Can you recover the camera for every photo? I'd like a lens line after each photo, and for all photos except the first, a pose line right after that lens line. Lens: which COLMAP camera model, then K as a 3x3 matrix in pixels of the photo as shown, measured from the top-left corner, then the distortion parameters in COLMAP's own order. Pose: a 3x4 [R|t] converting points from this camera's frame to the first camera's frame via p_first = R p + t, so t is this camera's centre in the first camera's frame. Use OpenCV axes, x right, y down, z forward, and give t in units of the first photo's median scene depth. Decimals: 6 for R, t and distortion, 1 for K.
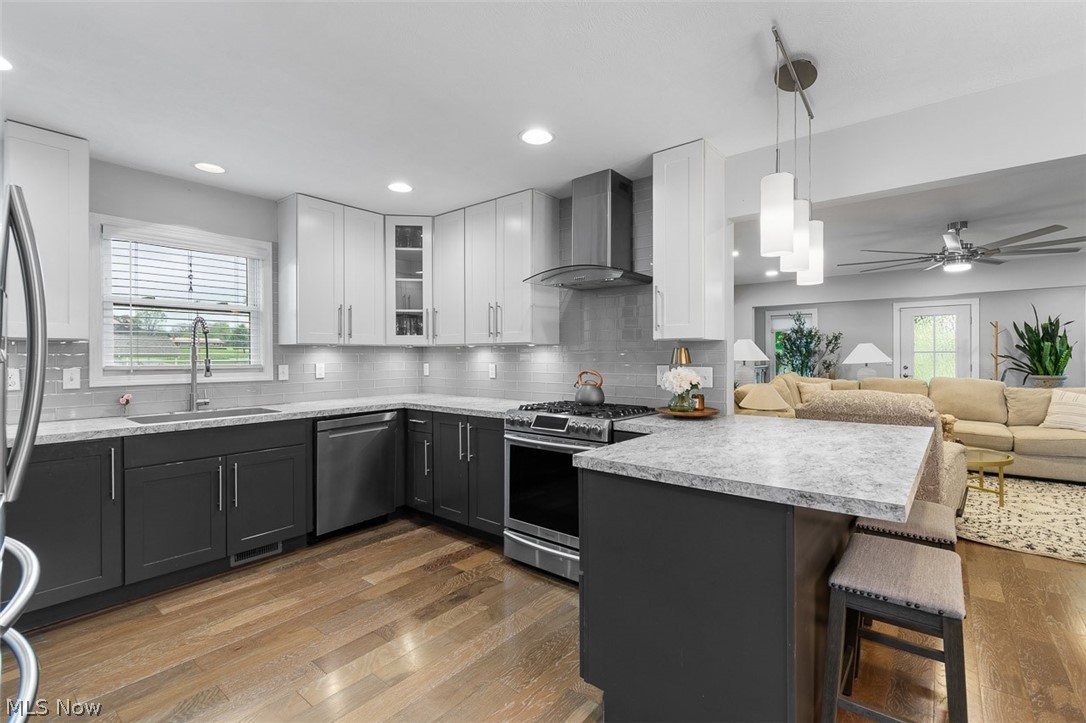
lens RADIAL K [[483.2, 0, 550.2], [0, 483.2, 359.1], [0, 0, 1]] dist [-0.000667, -0.000184]
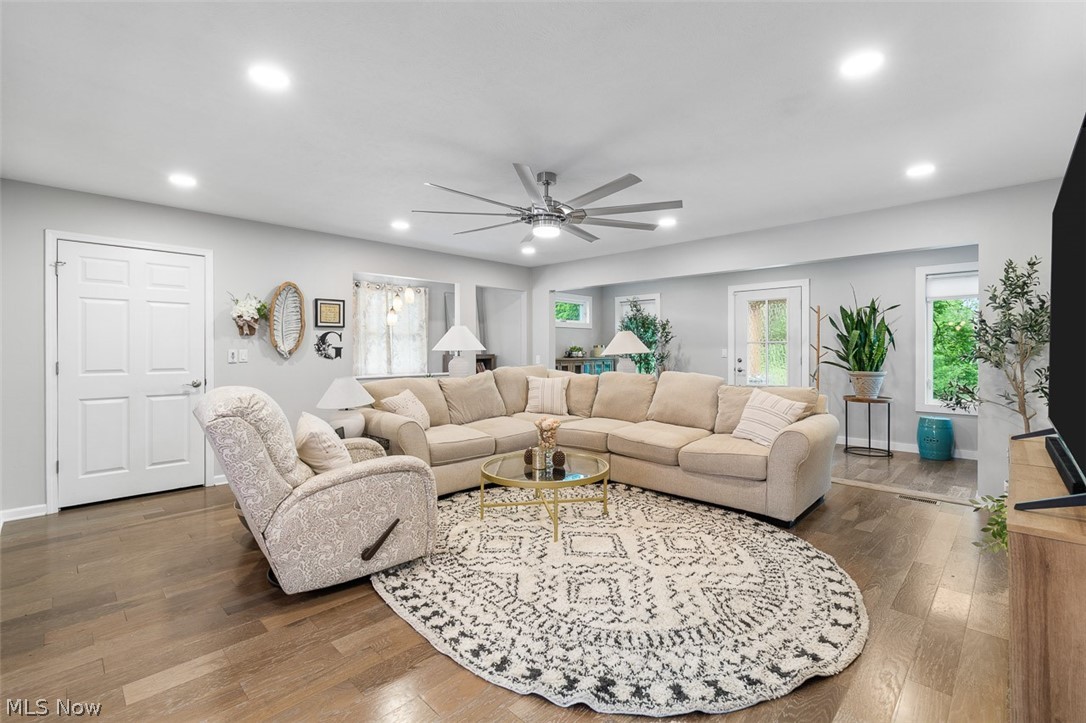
lens RADIAL K [[483.2, 0, 543.0], [0, 483.2, 355.2], [0, 0, 1]] dist [-0.000667, -0.000184]
pose [[0.996802, 0.005651, -0.079710, 0.556856], [-0.004822, 0.999932, 0.010585, 0.000663], [0.079764, -0.010167, 0.996762, 0.133117]]
